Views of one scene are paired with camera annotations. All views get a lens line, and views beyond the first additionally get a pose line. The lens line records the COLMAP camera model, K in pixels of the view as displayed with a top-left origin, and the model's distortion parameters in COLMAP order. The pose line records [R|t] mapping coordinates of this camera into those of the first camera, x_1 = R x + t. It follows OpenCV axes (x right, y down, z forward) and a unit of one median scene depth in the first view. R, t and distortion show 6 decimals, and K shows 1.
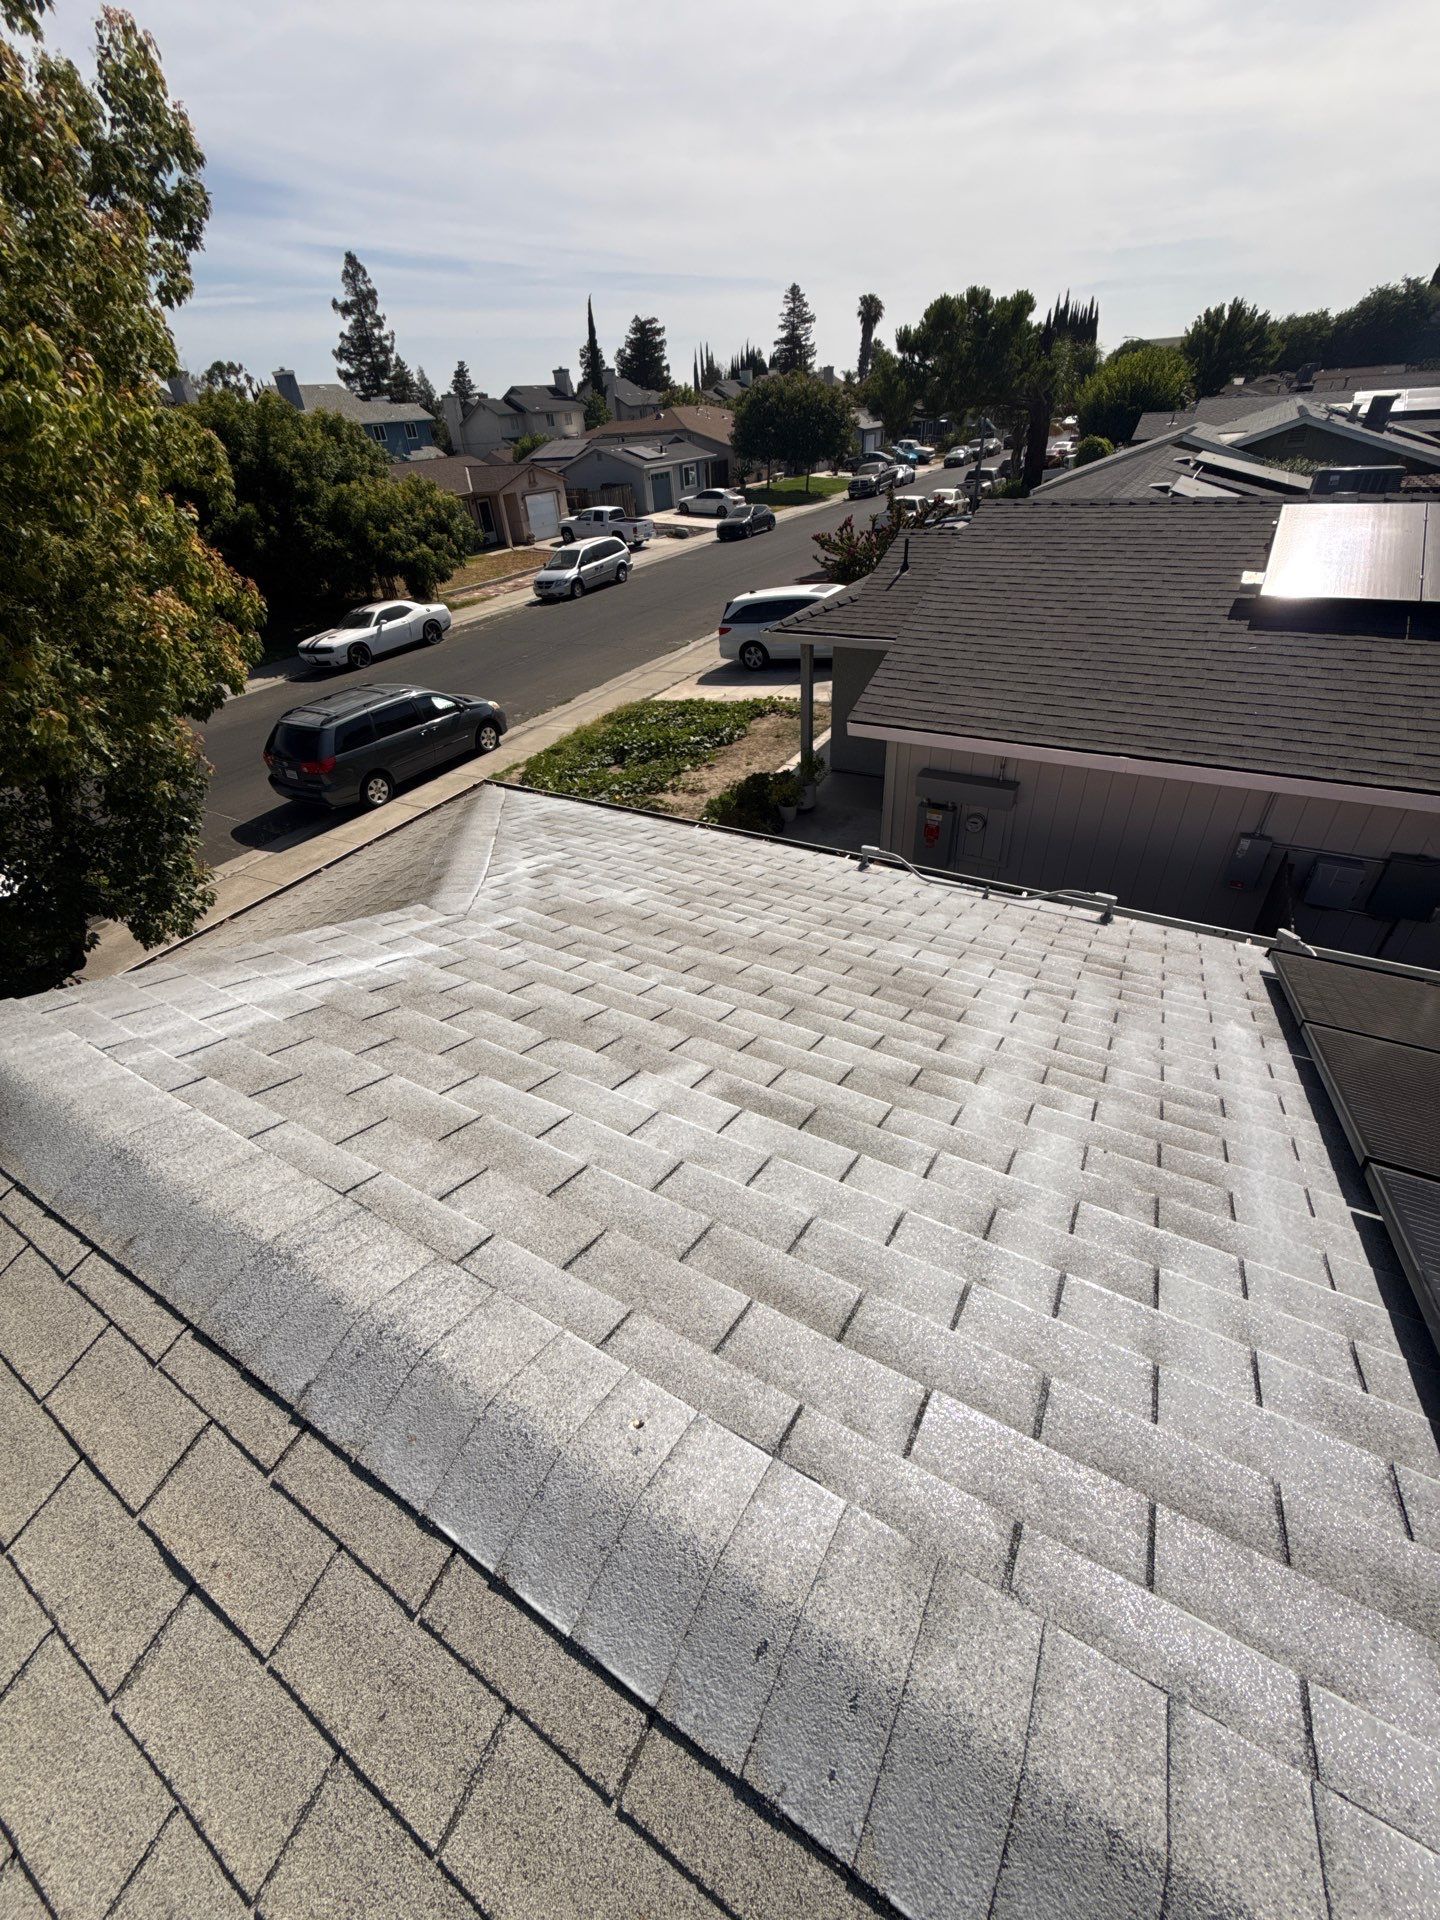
lens RADIAL K [[752.0, 0, 720.0], [0, 752.0, 960.0], [0, 0, 1]] dist [-0.001490, -0.000332]
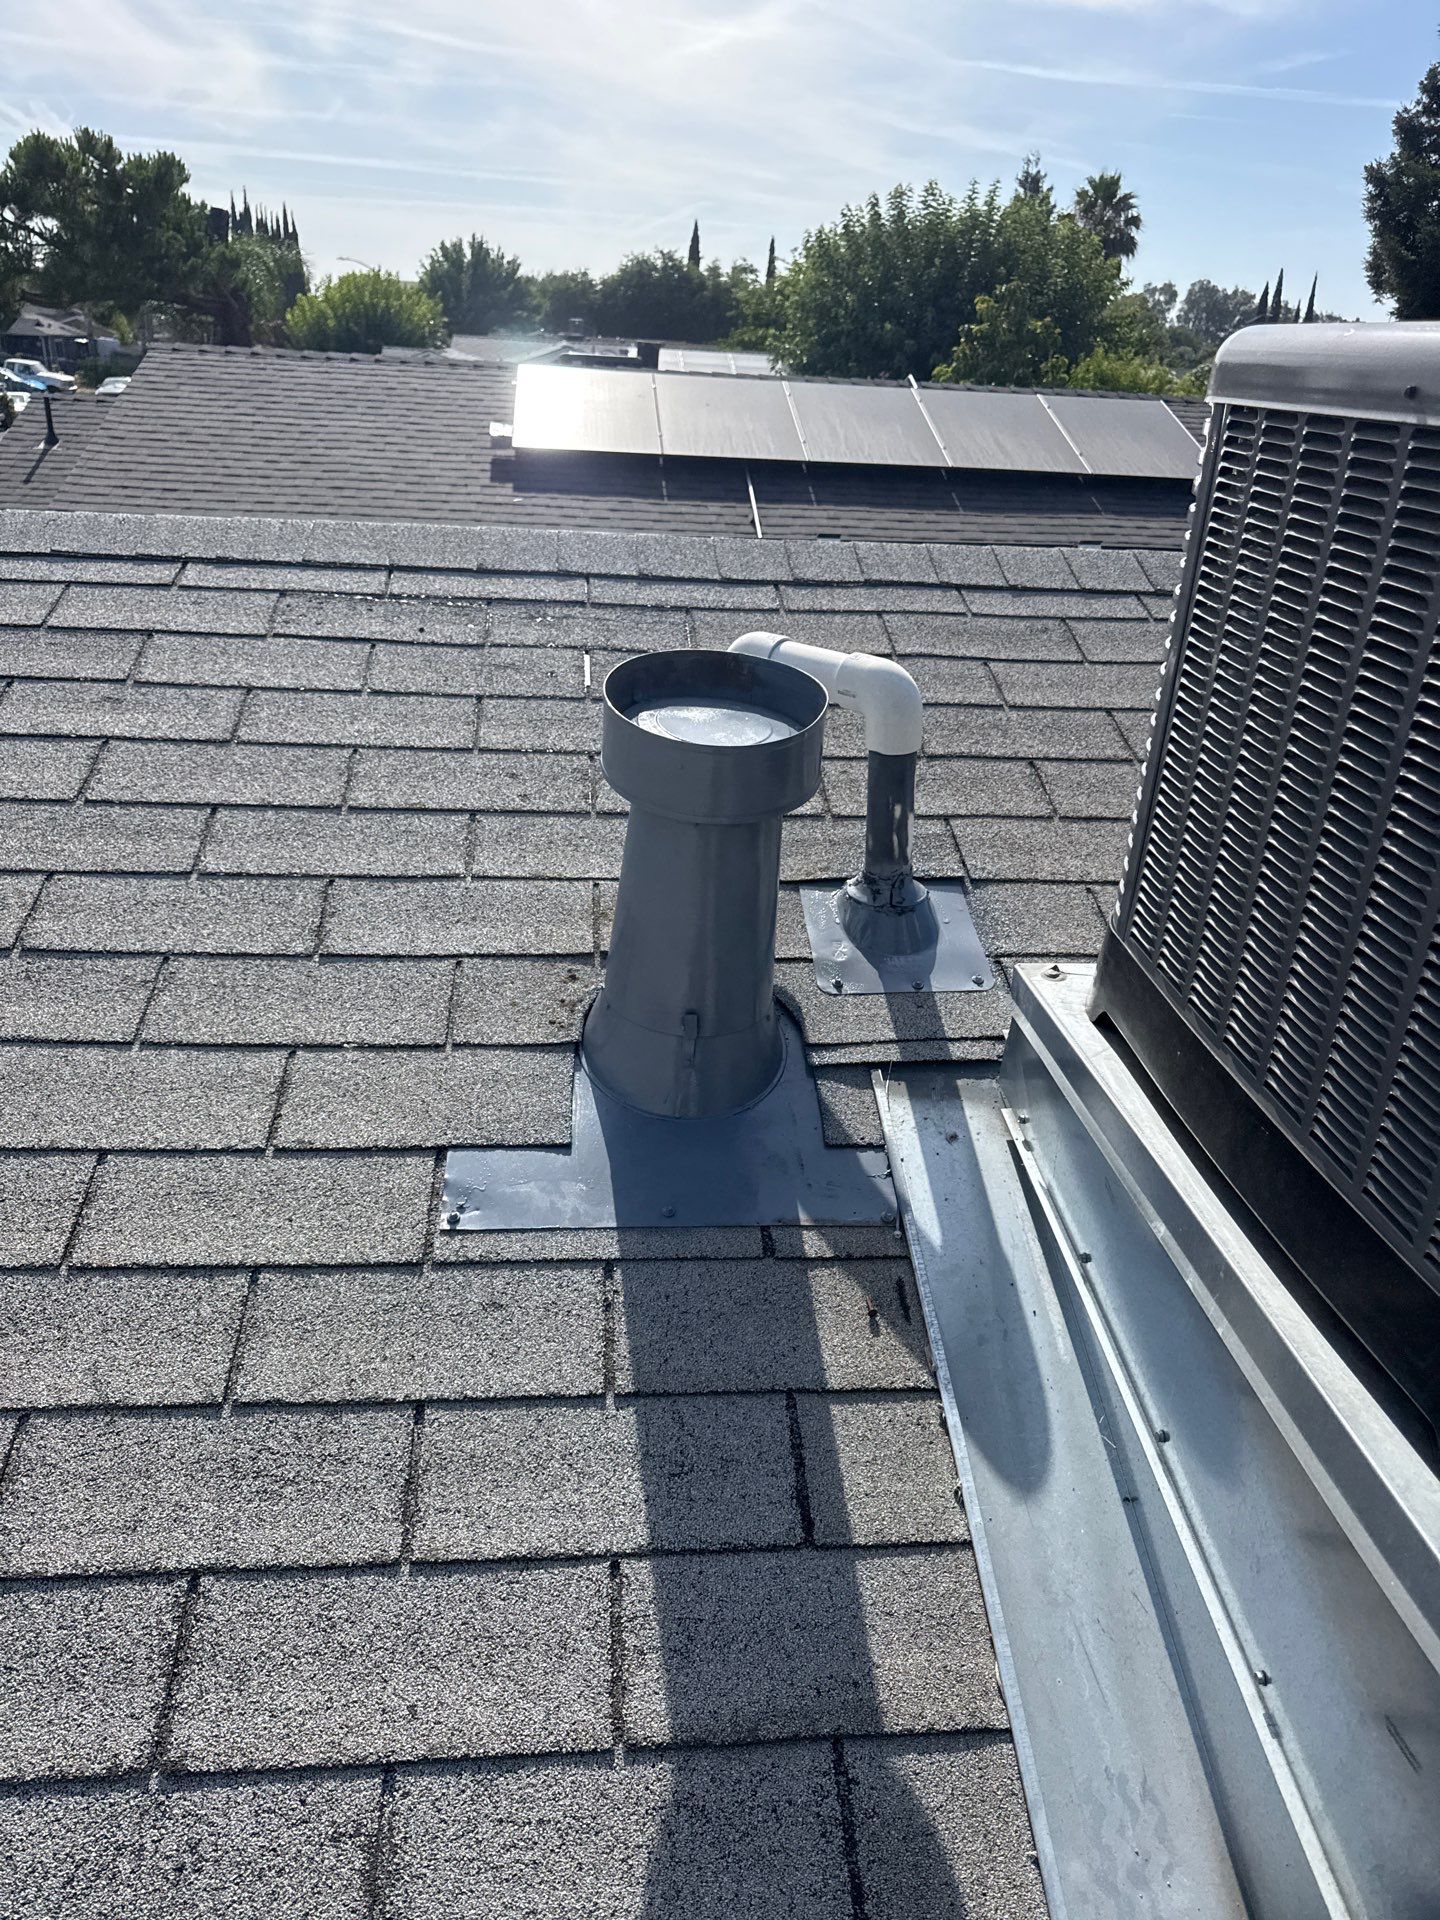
lens RADIAL K [[1379.1, 0, 728.5], [0, 1379.1, 937.6], [0, 0, 1]] dist [-0.001482, -0.001891]
pose [[0.794778, -0.140821, 0.590336, -0.066657], [0.273259, 0.951565, -0.140904, 0.278292], [-0.541901, 0.273302, 0.794763, -0.179865]]
